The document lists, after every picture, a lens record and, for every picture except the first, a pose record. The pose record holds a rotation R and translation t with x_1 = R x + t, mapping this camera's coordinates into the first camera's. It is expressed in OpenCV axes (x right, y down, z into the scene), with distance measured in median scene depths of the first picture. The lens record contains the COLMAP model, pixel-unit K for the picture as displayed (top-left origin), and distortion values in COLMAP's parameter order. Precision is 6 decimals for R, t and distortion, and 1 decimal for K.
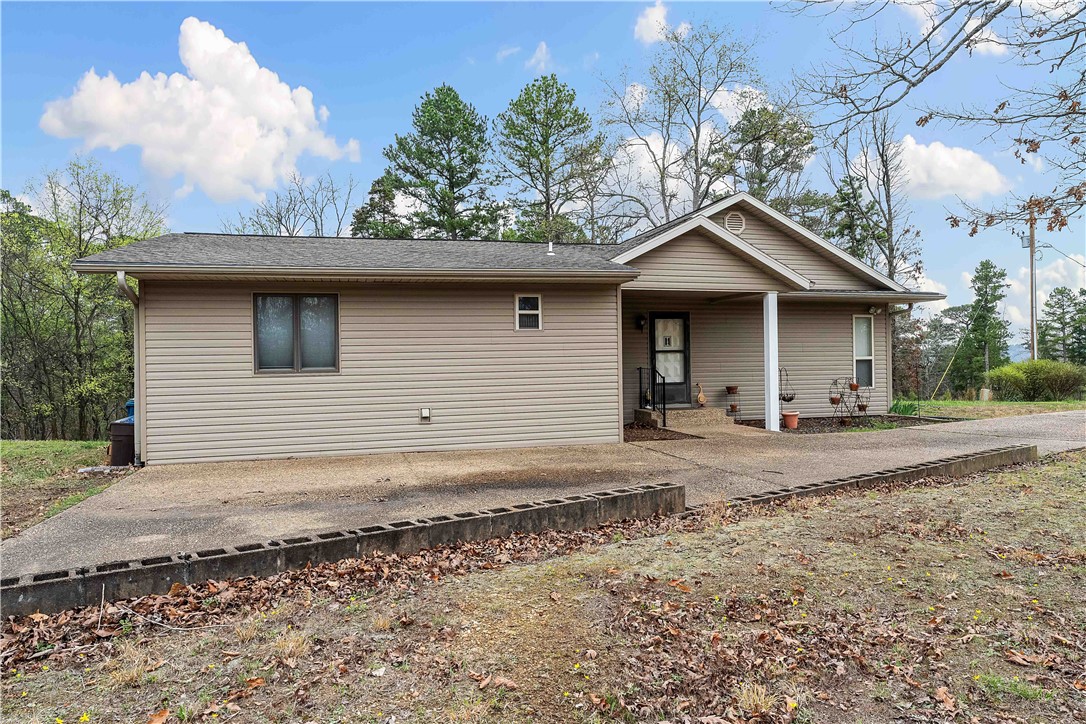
lens RADIAL K [[688.8, 0, 537.4], [0, 688.8, 360.5], [0, 0, 1]] dist [-0.002203, 0.004299]
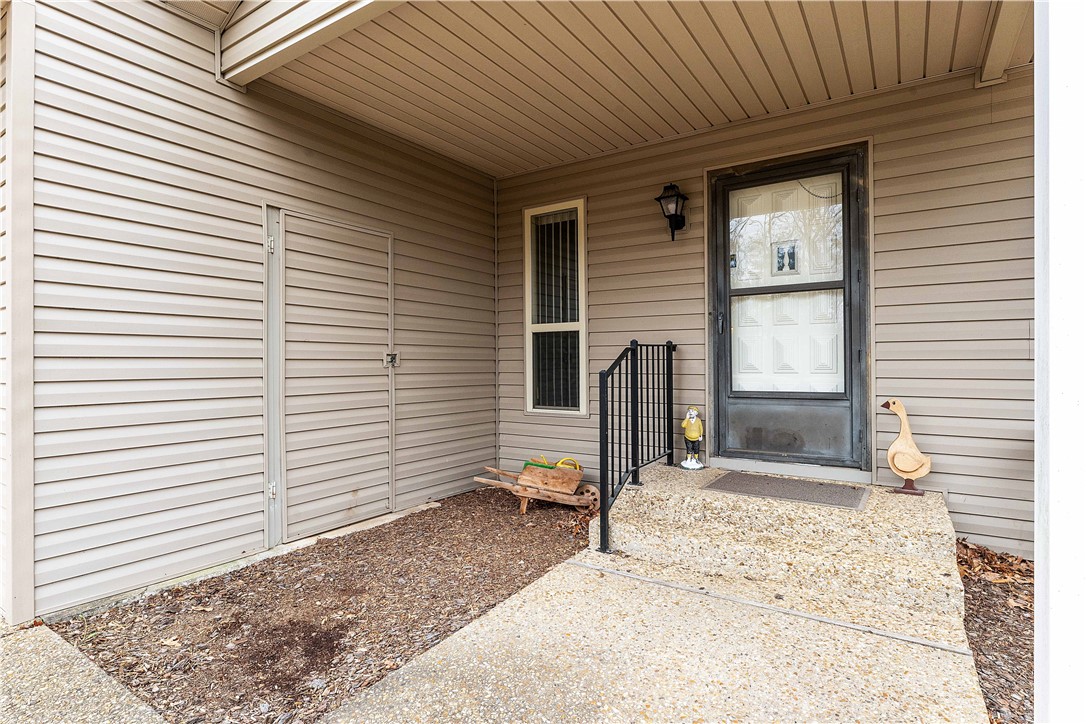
lens RADIAL K [[558.8, 0, 537.7], [0, 558.8, 359.1], [0, 0, 1]] dist [-0.004928, -0.000942]
pose [[0.654684, 0.008440, -0.755856, 0.305408], [-0.000754, 0.999944, 0.010513, 0.015235], [0.755902, -0.006313, 0.654654, 0.753741]]
